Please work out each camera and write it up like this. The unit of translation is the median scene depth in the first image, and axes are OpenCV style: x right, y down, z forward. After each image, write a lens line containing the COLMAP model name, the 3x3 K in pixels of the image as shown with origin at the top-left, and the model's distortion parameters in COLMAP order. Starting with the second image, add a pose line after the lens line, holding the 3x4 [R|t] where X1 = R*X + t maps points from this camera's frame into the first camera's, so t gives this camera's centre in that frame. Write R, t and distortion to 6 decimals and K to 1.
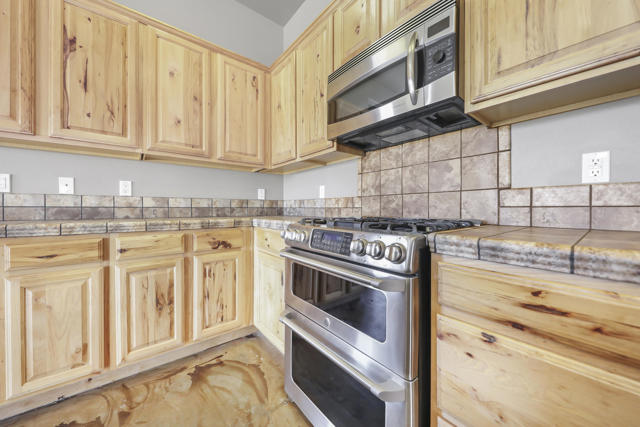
lens RADIAL K [[234.4, 0, 326.0], [0, 234.4, 209.7], [0, 0, 1]] dist [-0.001312, -0.000249]
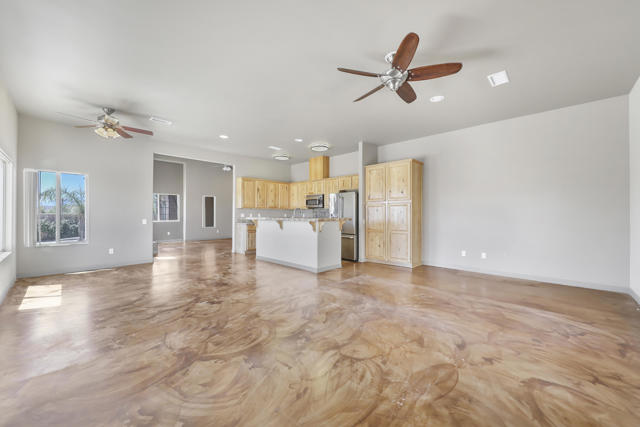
lens RADIAL K [[246.5, 0, 337.6], [0, 246.5, 213.9], [0, 0, 1]] dist [-0.001519, -0.000345]
pose [[0.984639, 0.002694, 0.174581, -0.257889], [-0.001265, 0.999965, -0.008293, -0.101544], [-0.174597, 0.007945, 0.984608, -4.523980]]
